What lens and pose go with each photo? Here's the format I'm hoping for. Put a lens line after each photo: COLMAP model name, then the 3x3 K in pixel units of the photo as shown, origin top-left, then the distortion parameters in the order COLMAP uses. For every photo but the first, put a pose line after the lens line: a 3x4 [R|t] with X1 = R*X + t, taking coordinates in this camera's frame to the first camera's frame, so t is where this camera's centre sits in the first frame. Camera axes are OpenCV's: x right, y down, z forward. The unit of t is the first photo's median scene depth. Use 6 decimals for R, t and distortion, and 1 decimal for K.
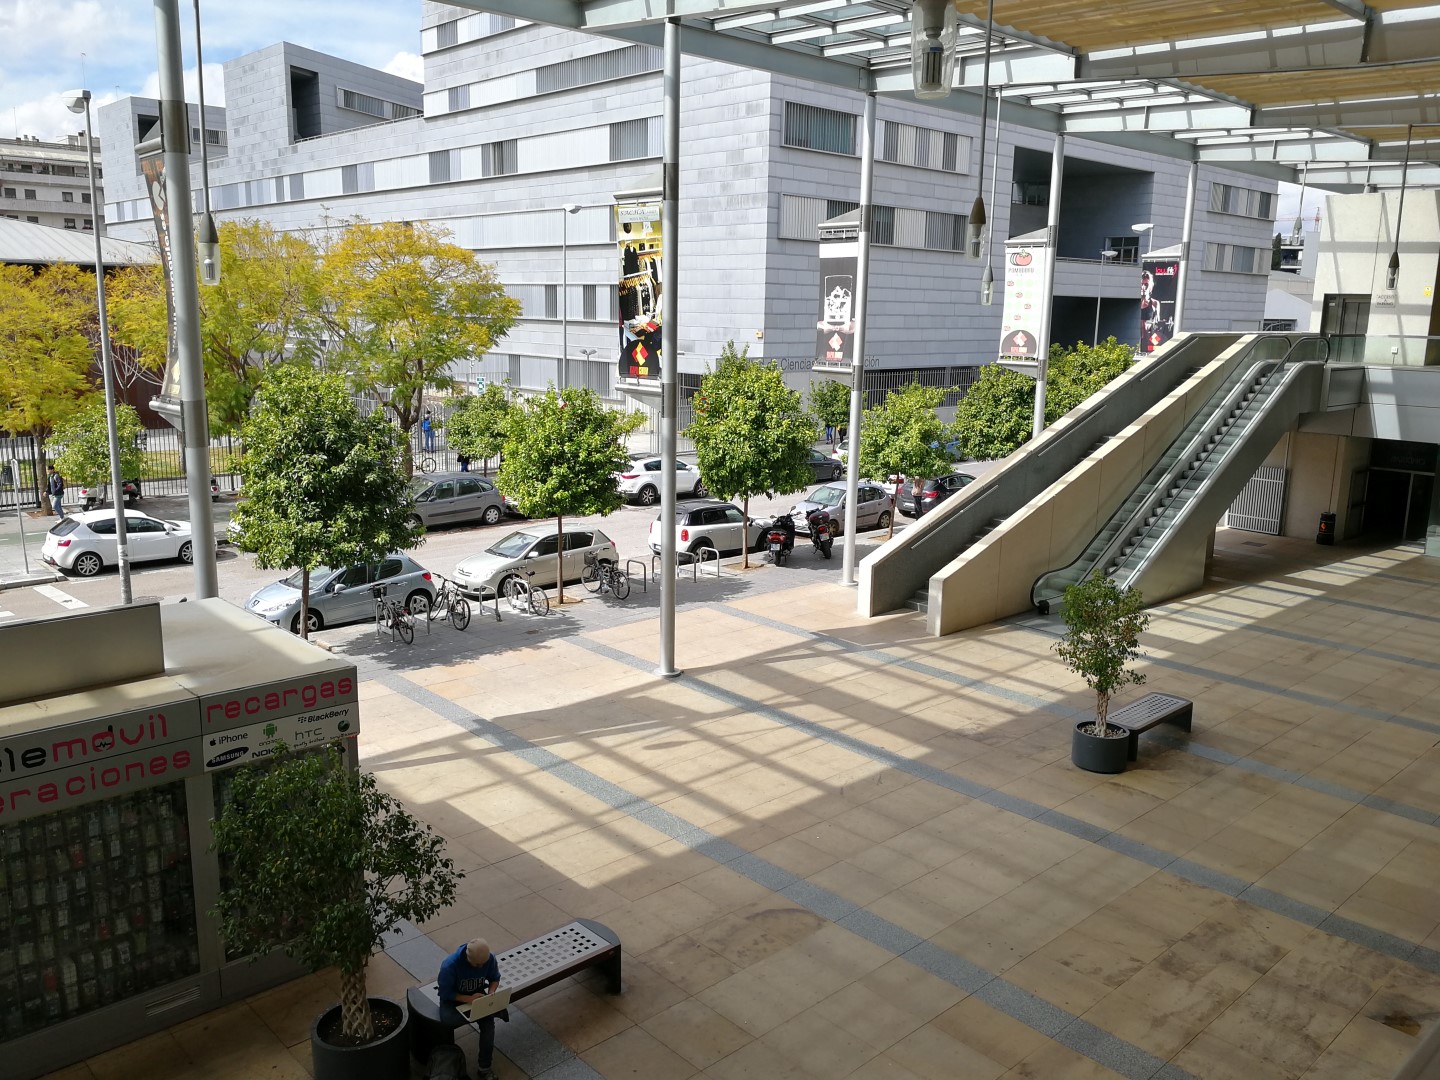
lens RADIAL K [[1140.2, 0, 722.7], [0, 1140.2, 539.7], [0, 0, 1]] dist [-0.004795, -0.019258]
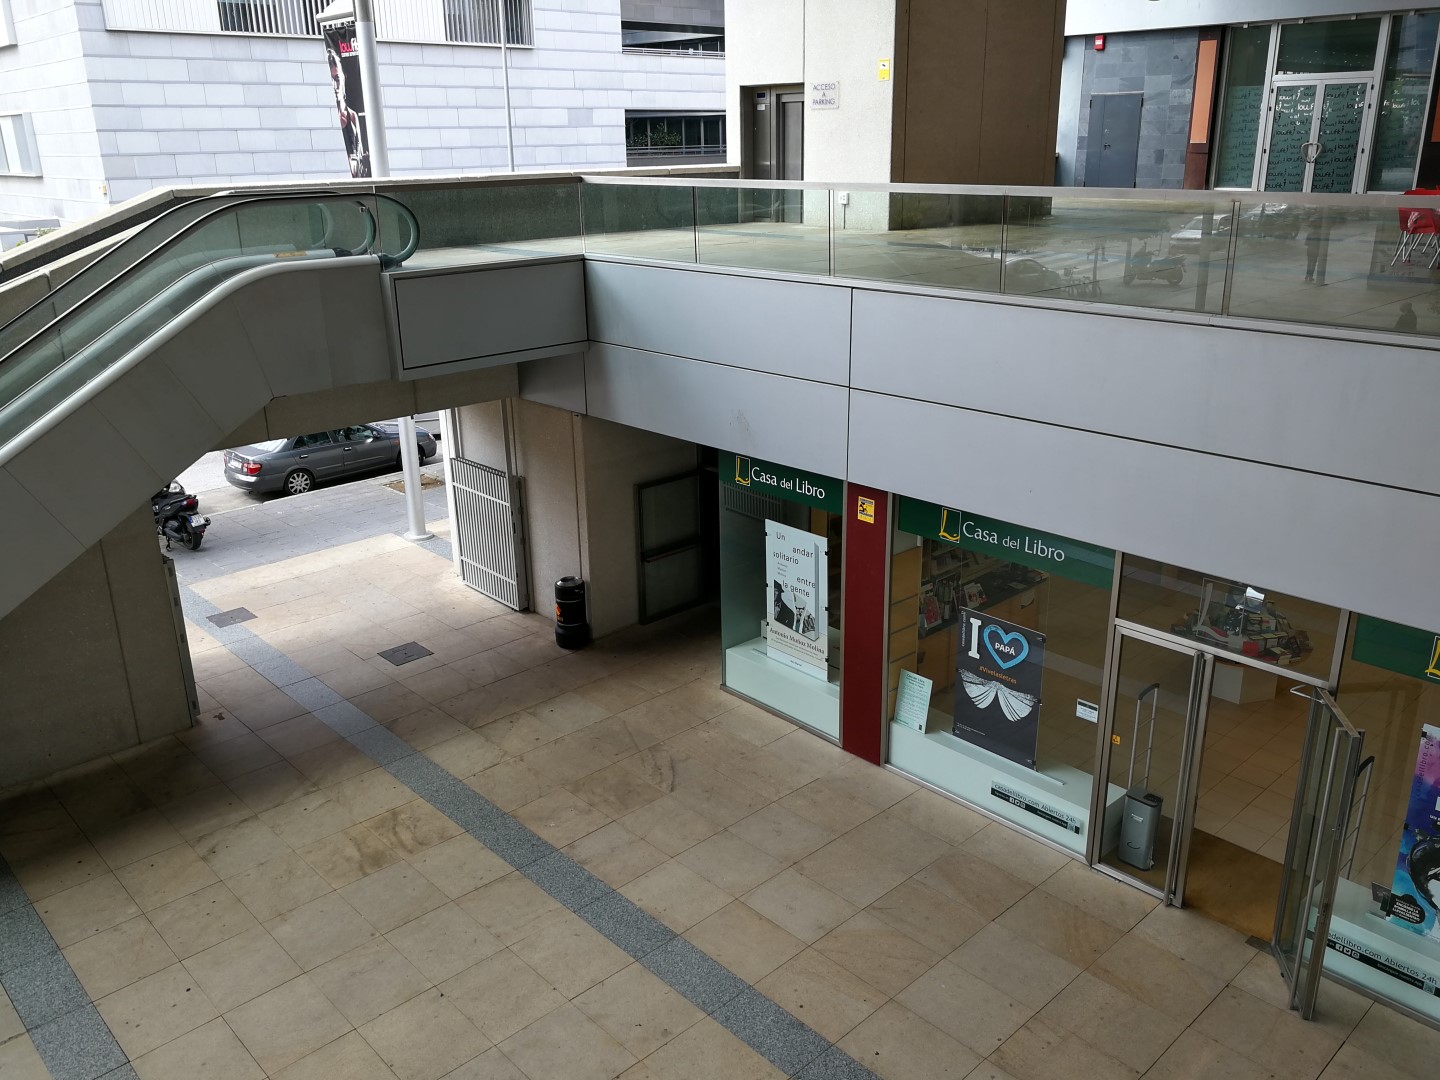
lens RADIAL K [[1155.2, 0, 721.5], [0, 1155.2, 525.0], [0, 0, 1]] dist [0.010986, 0.003290]
pose [[0.999392, -0.034675, -0.003604, 0.533748], [0.034855, 0.991710, 0.123680, -0.090274], [-0.000715, -0.123731, 0.992316, 0.484553]]
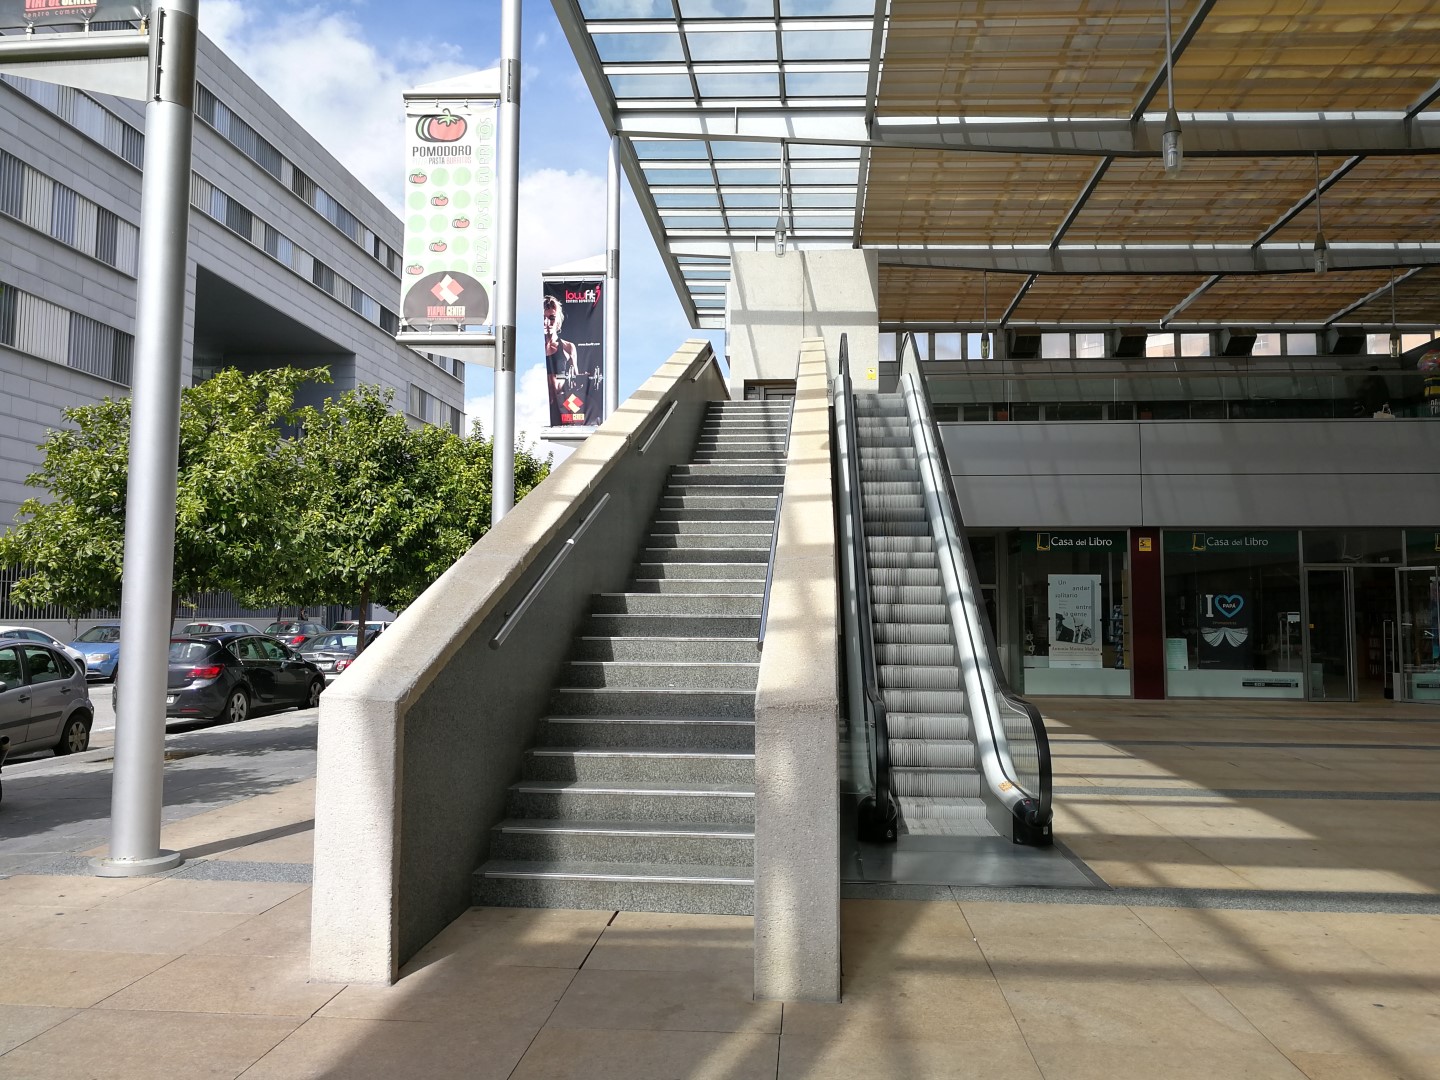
lens RADIAL K [[1155.2, 0, 721.5], [0, 1155.2, 525.0], [0, 0, 1]] dist [0.010986, 0.003290]
pose [[0.740932, 0.031066, 0.670861, 0.025845], [0.146634, 0.967344, -0.206745, 0.026102], [-0.655377, 0.251555, 0.712181, 0.526221]]
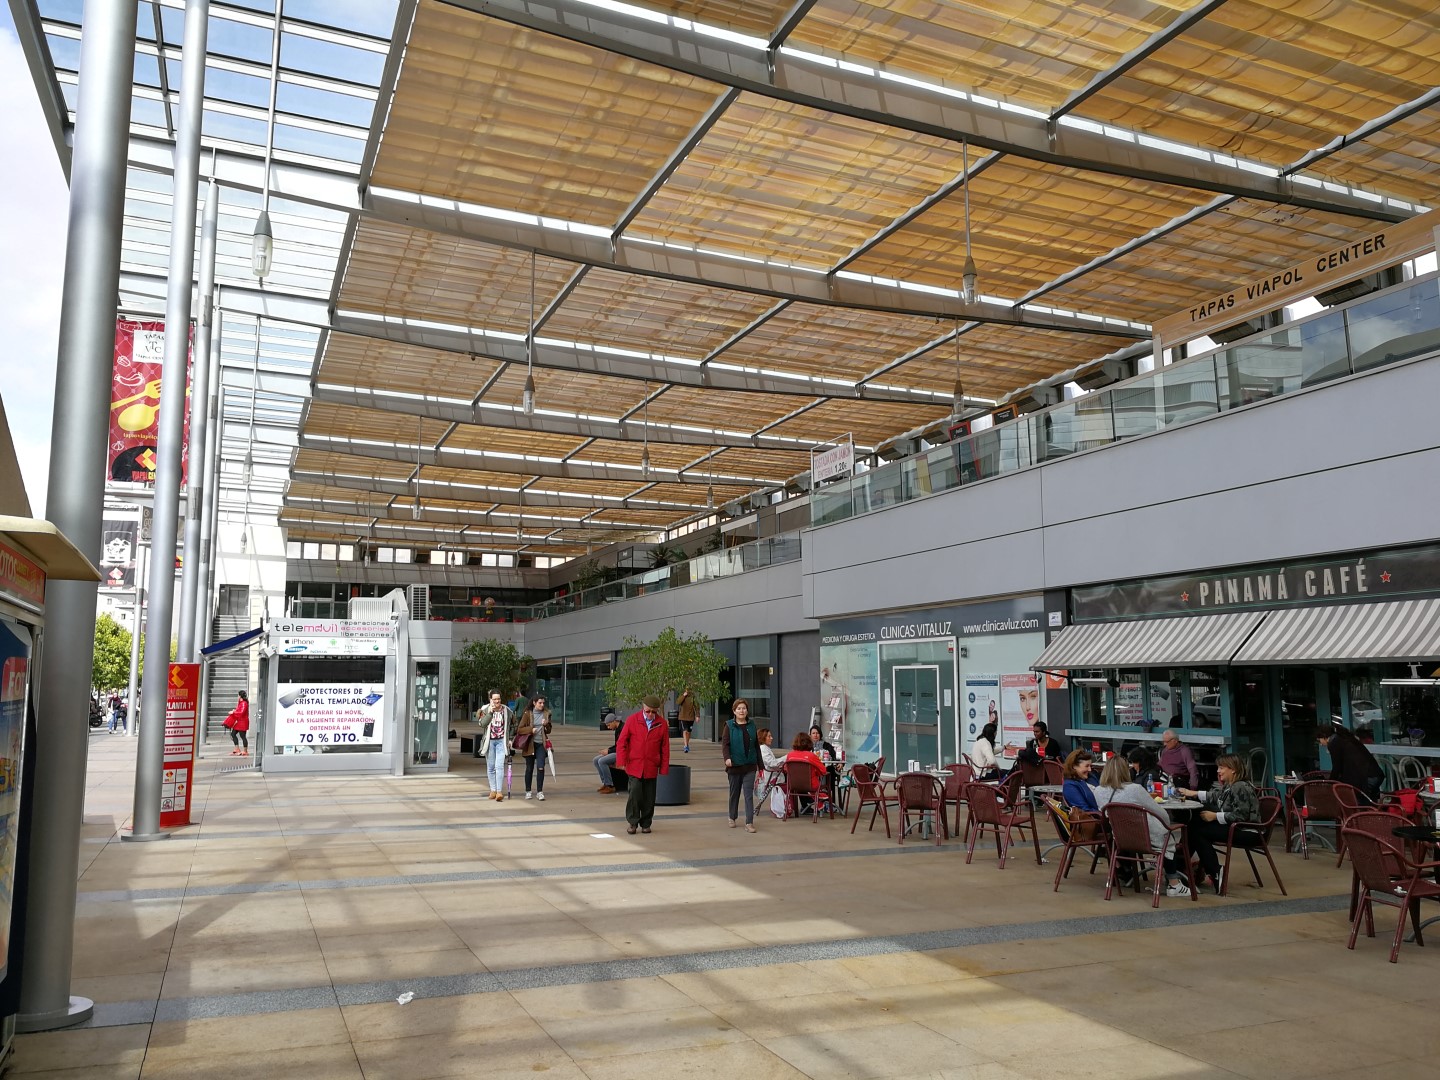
lens RADIAL K [[1165.8, 0, 720.0], [0, 1165.8, 540.0], [0, 0, 1]] dist [0.003147, -0.007390]
pose [[0.349811, 0.101380, 0.931319, -0.768722], [0.192445, 0.965149, -0.177346, 0.152514], [-0.916841, 0.241265, 0.318110, -0.170077]]
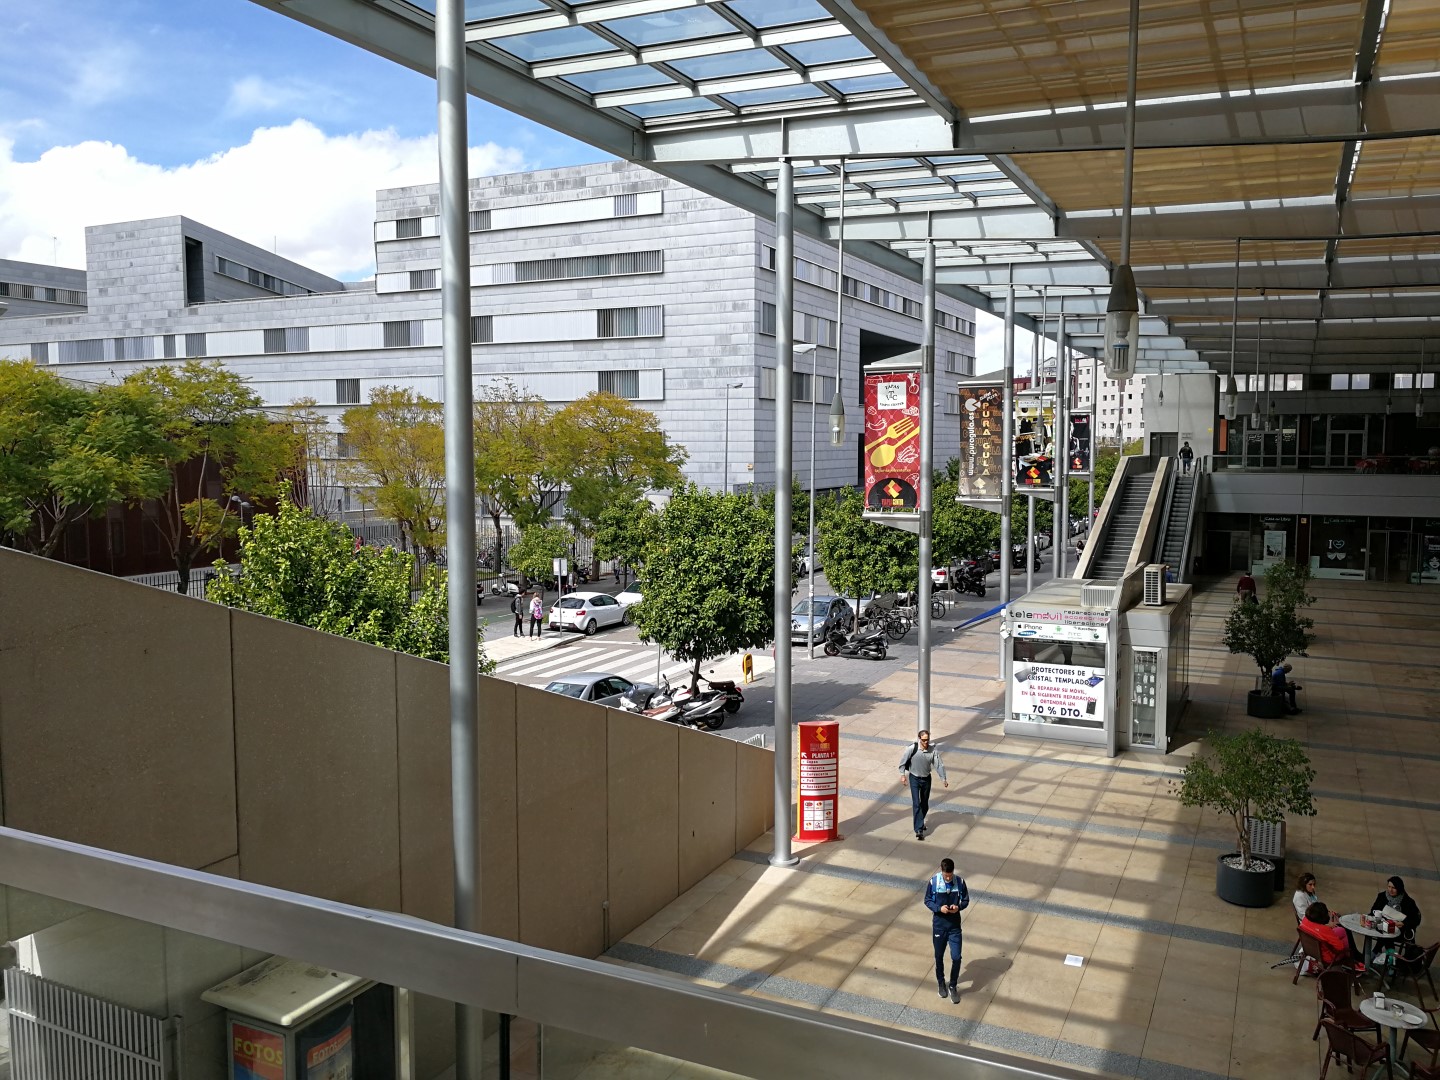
lens RADIAL K [[1133.6, 0, 720.0], [0, 1133.6, 540.0], [0, 0, 1]] dist [0.005757, -0.002903]
pose [[0.936336, -0.049056, 0.347662, -0.683369], [0.088924, 0.991041, -0.099654, 0.053920], [-0.339659, 0.124226, 0.932309, -0.340918]]
